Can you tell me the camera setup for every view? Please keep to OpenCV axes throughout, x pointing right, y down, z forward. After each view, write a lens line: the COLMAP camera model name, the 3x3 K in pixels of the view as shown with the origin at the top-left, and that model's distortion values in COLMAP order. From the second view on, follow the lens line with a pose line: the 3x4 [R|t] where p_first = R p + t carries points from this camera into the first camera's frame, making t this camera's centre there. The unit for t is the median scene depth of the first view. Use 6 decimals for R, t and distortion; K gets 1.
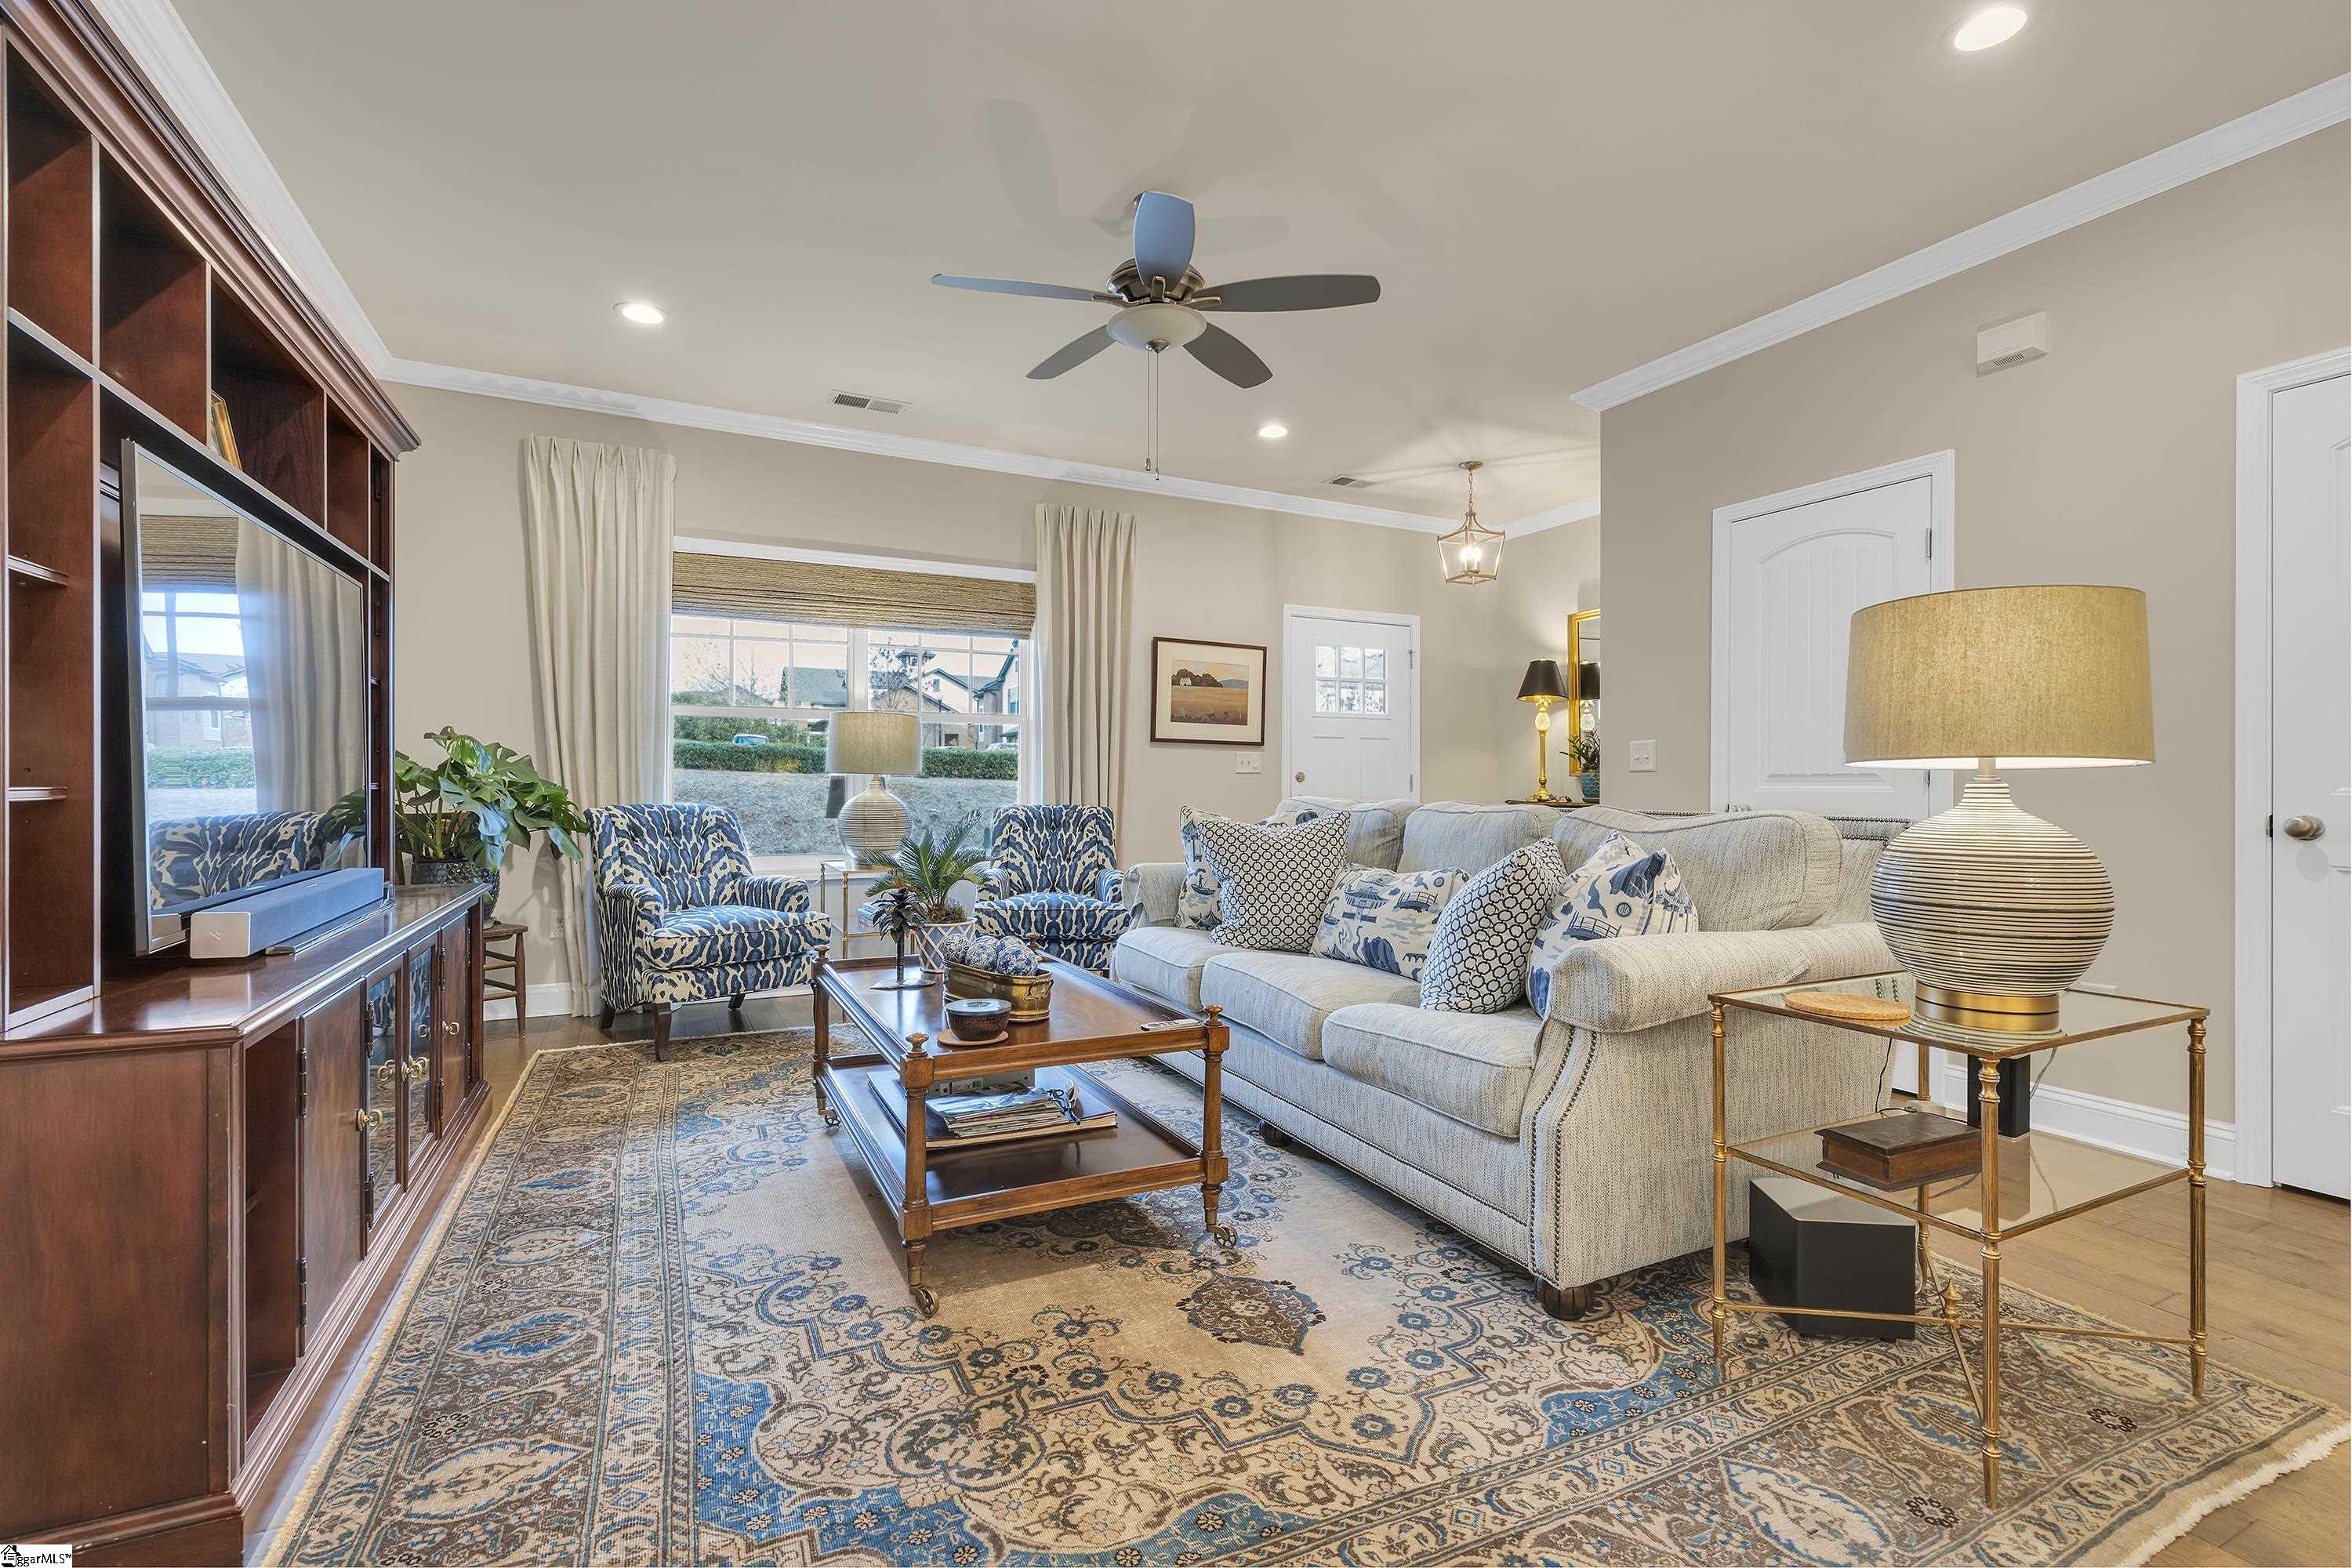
lens RADIAL K [[1049.9, 0, 1179.4], [0, 1049.9, 785.8], [0, 0, 1]] dist [-0.004556, -0.000324]
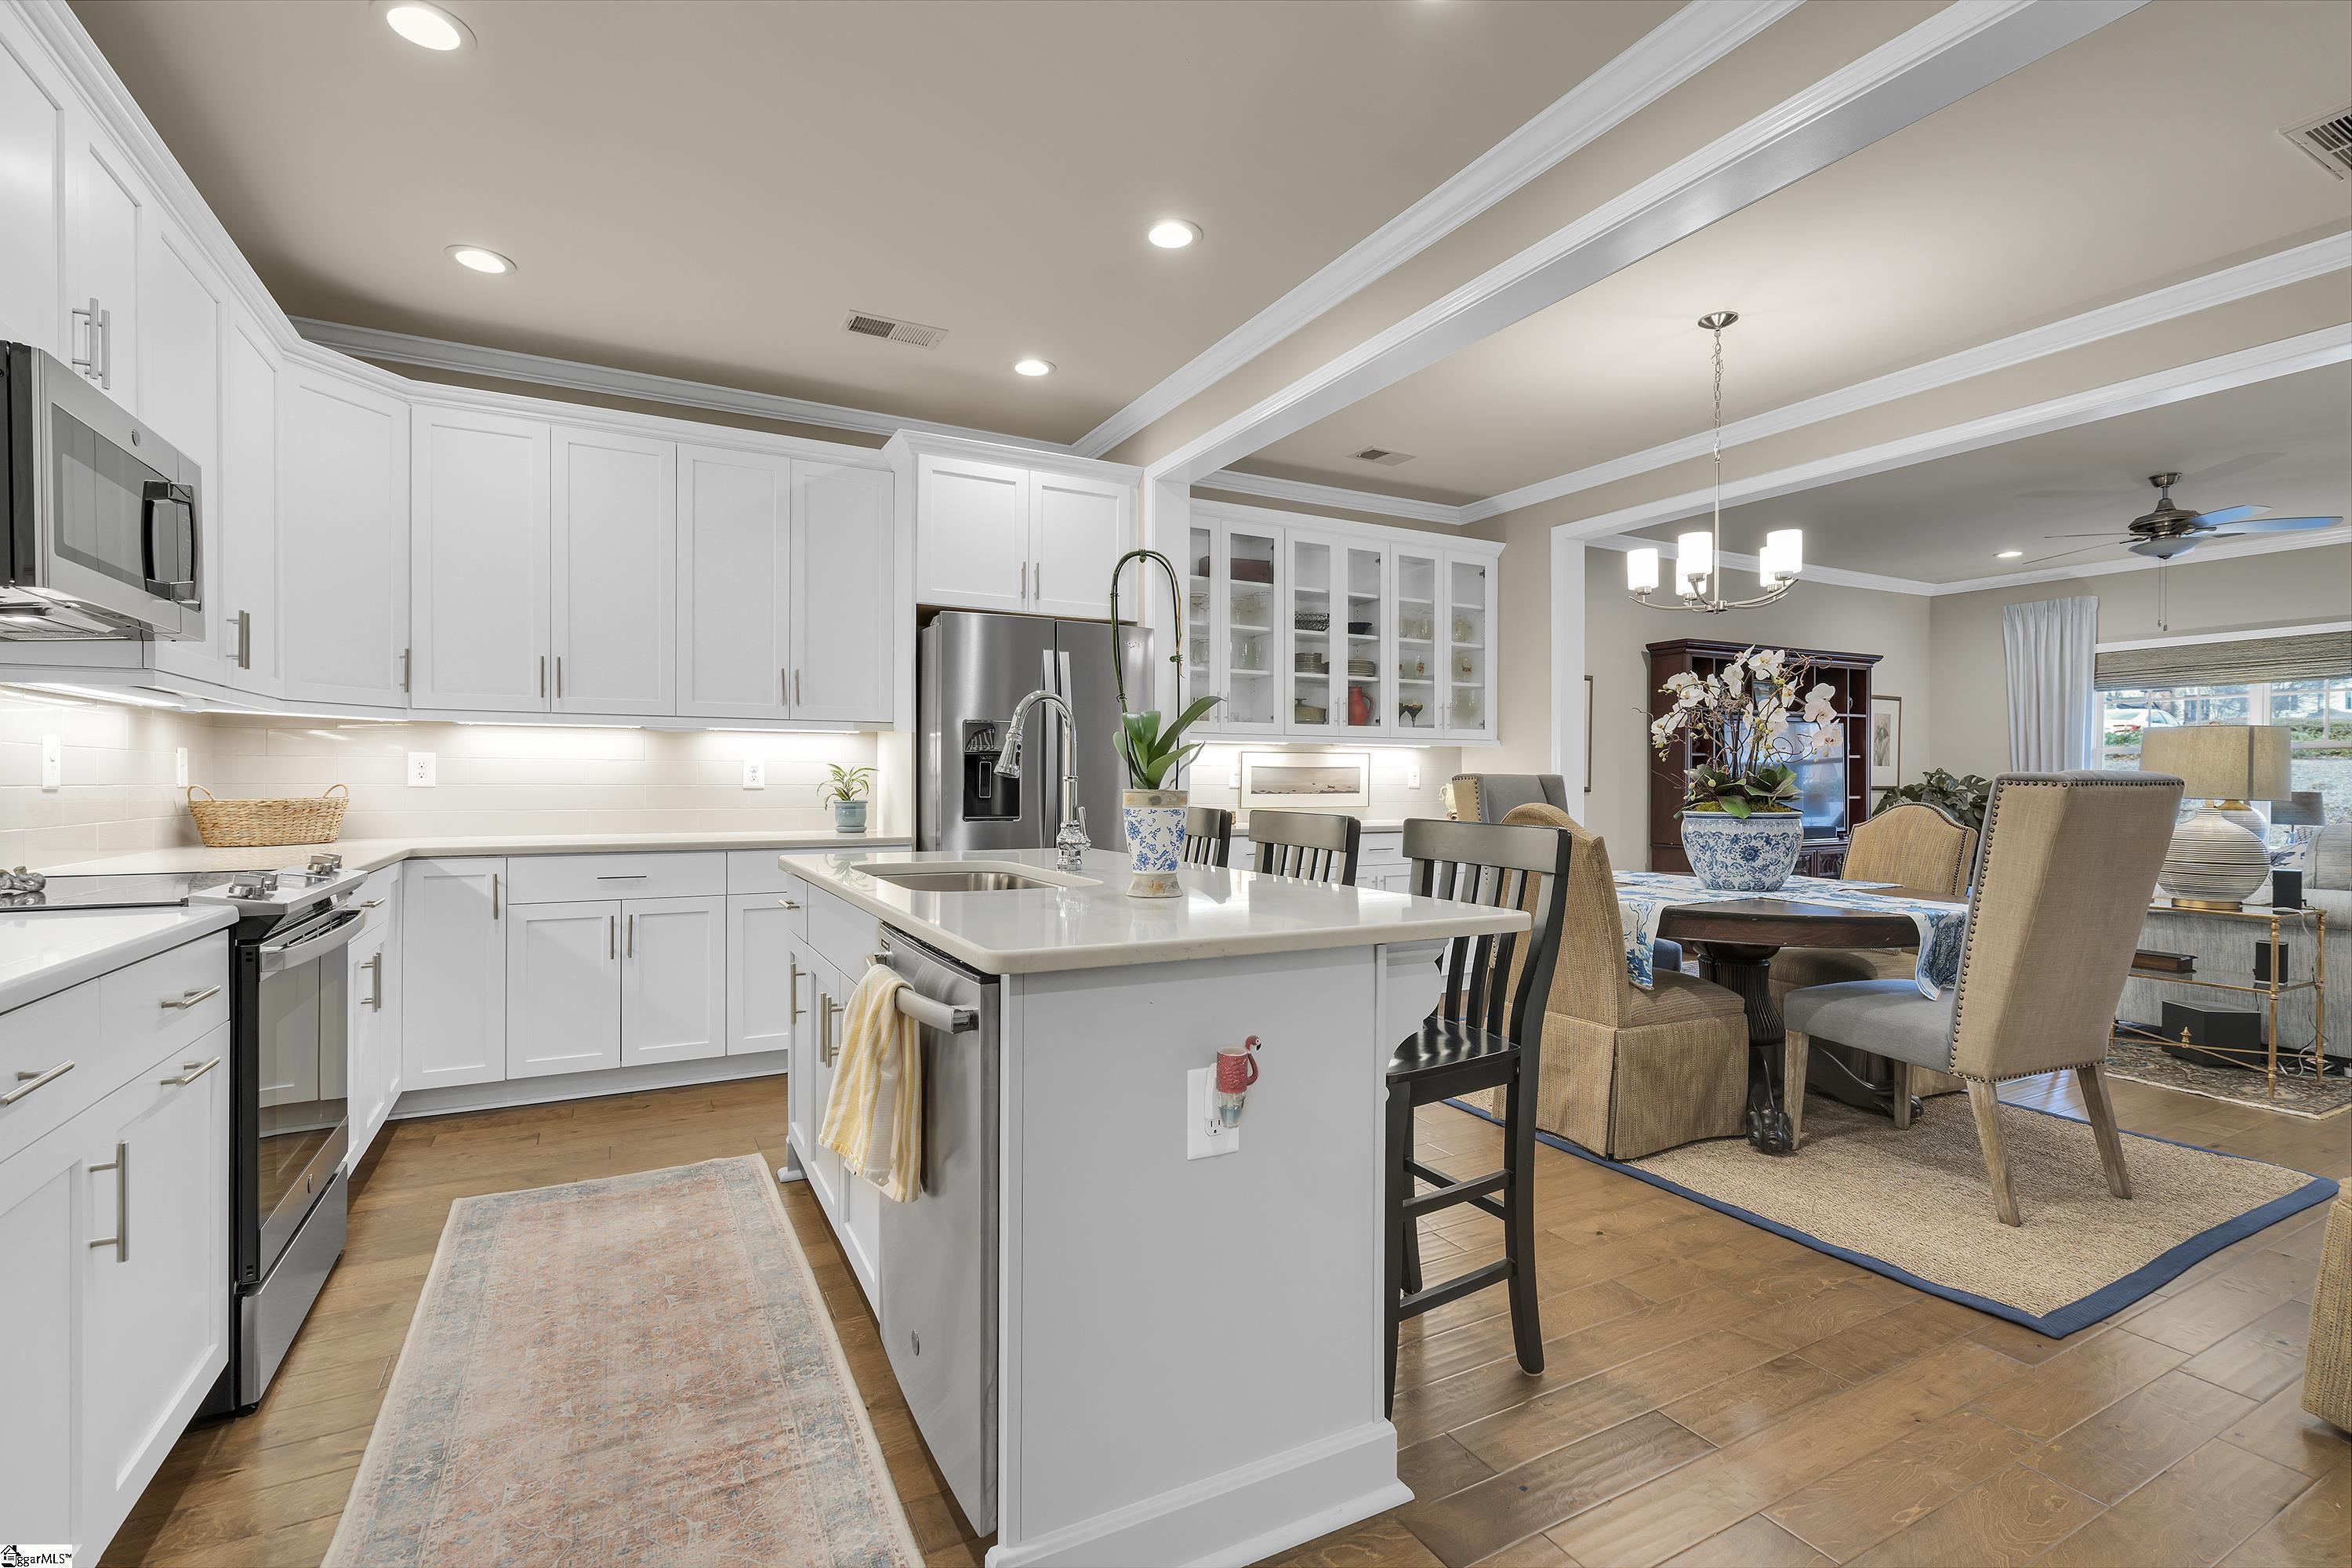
lens RADIAL K [[1057.5, 0, 1184.9], [0, 1057.5, 786.9], [0, 0, 1]] dist [0.002057, 0.001226]
pose [[0.034423, 0.004238, -0.999398, 0.905837], [-0.000597, 0.999991, 0.004220, -0.018810], [0.999407, 0.000452, 0.034425, -0.382246]]
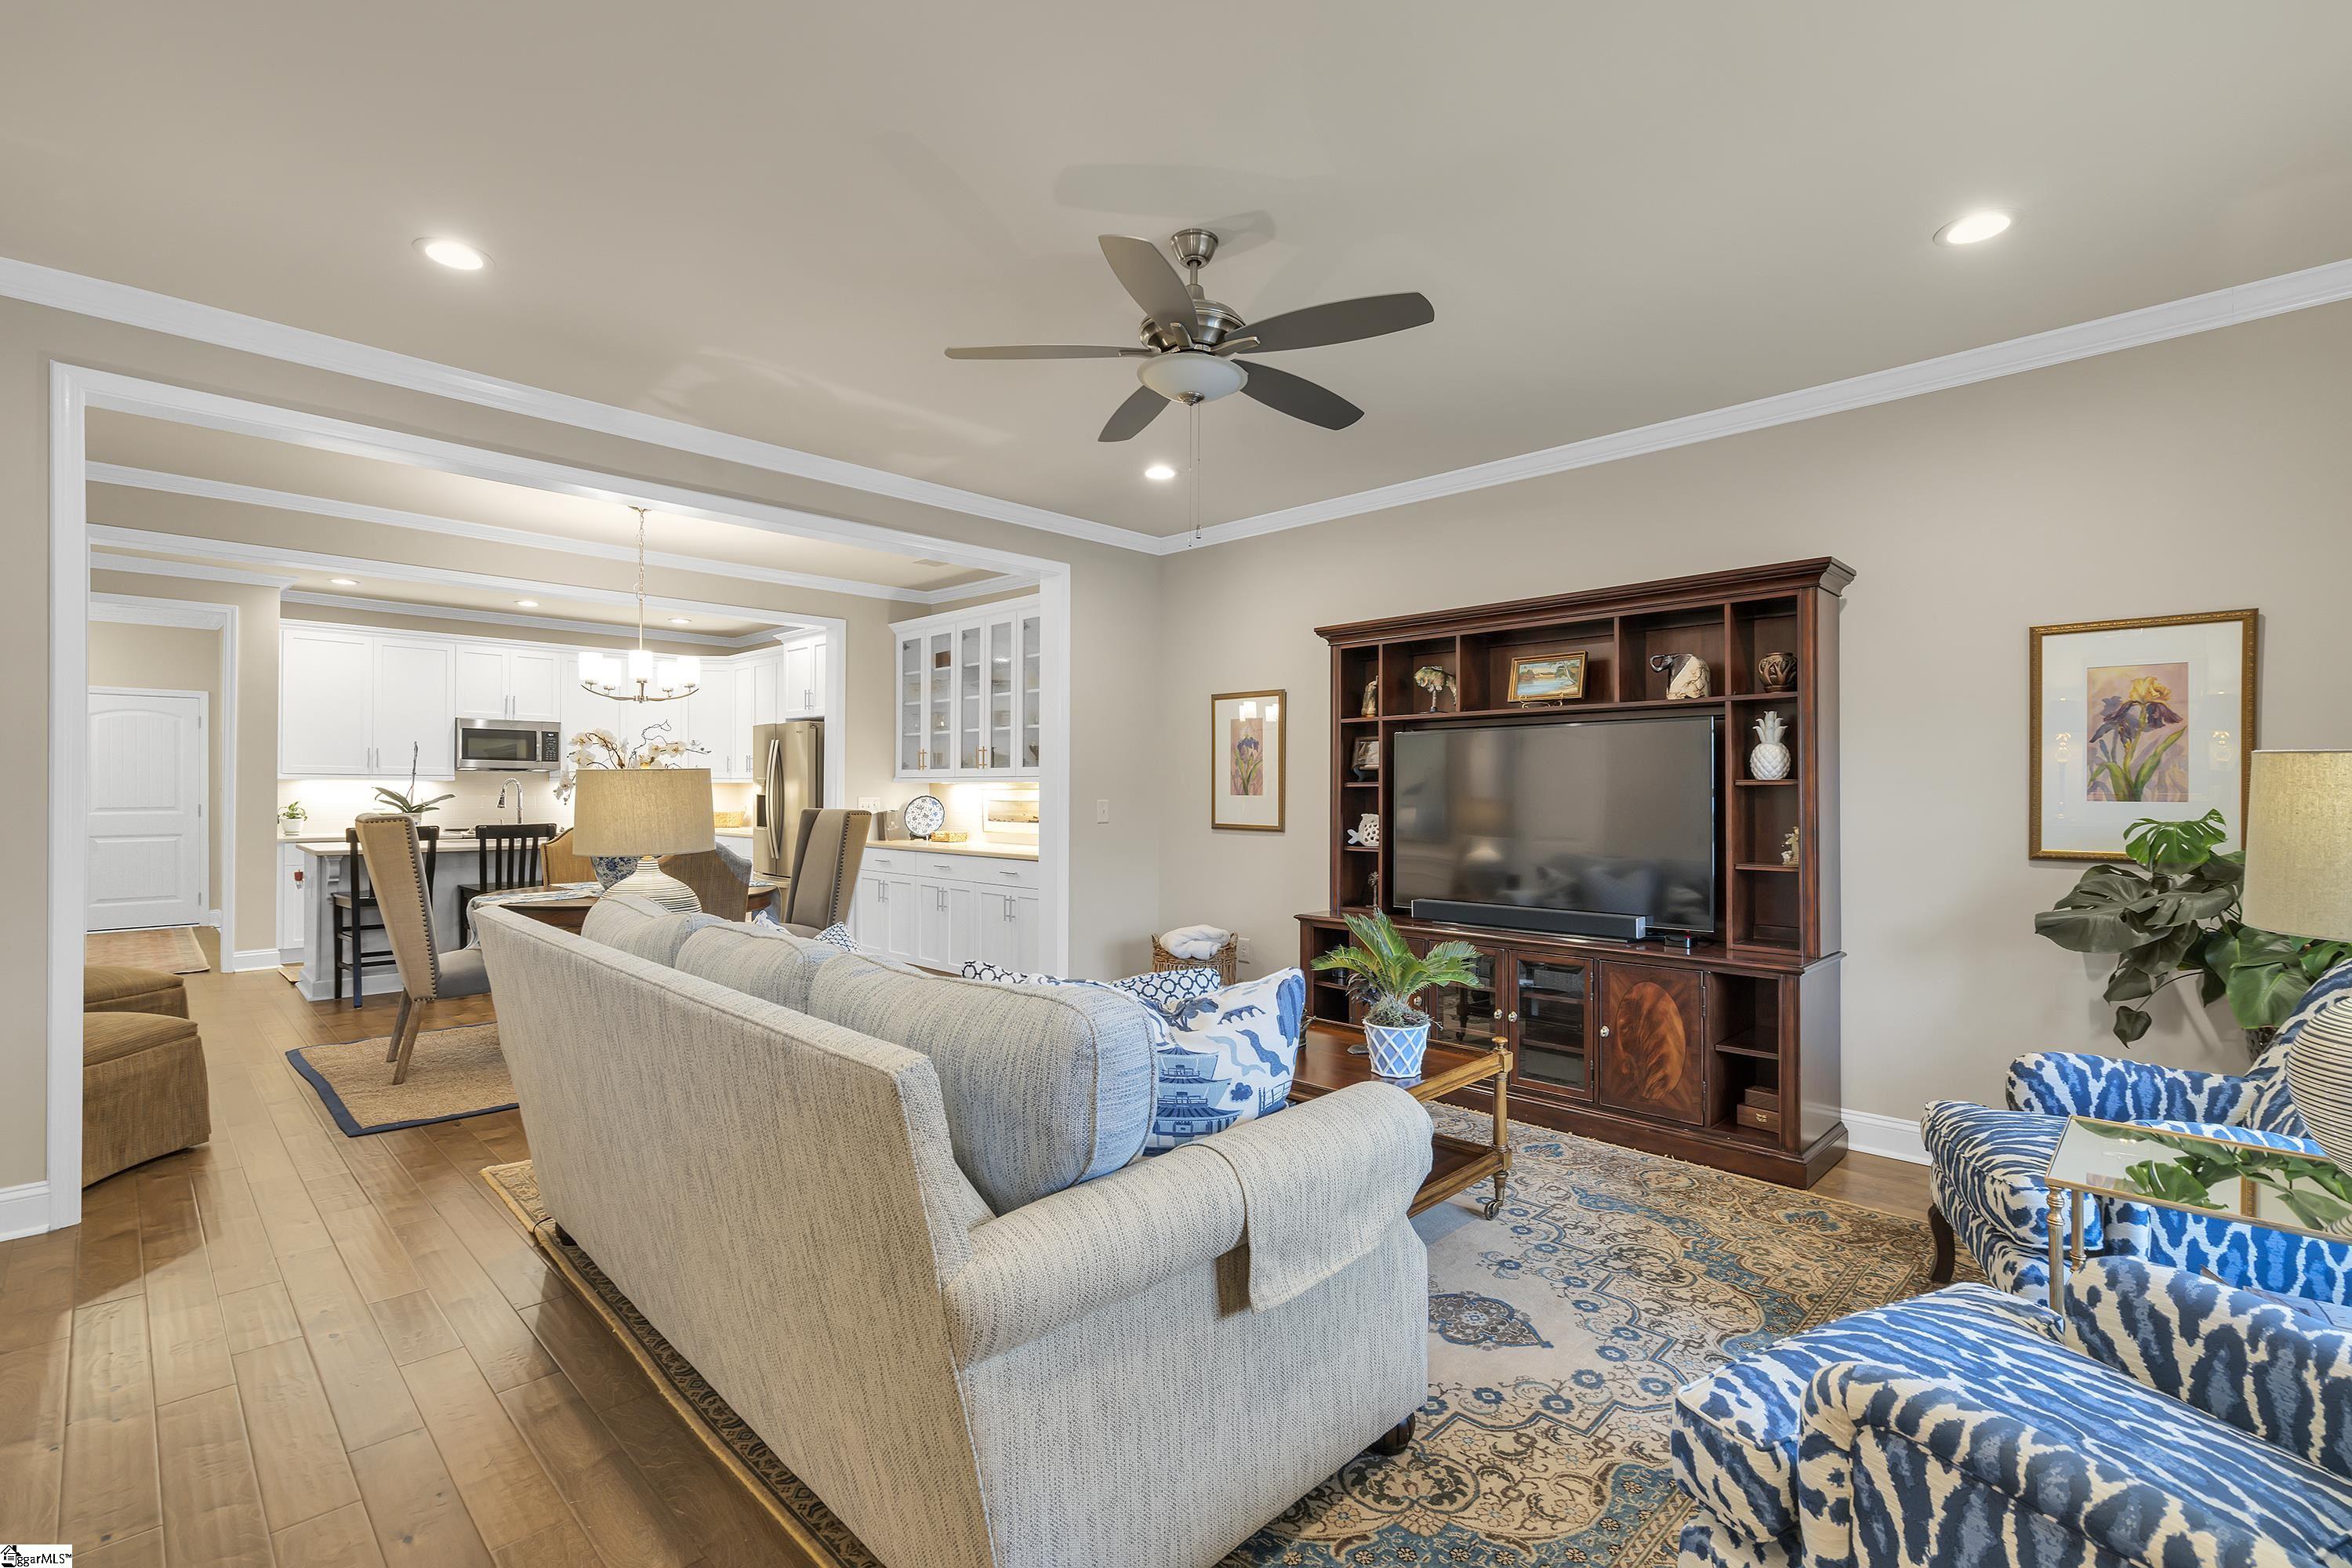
lens RADIAL K [[1072.7, 0, 1176.0], [0, 1072.7, 784.0], [0, 0, 1]] dist [0.001115, 0.000369]
pose [[-0.947735, -0.012061, -0.318832, 0.158291], [-0.008936, 0.999897, -0.011261, -0.039552], [0.318935, -0.007823, -0.947744, 0.965578]]
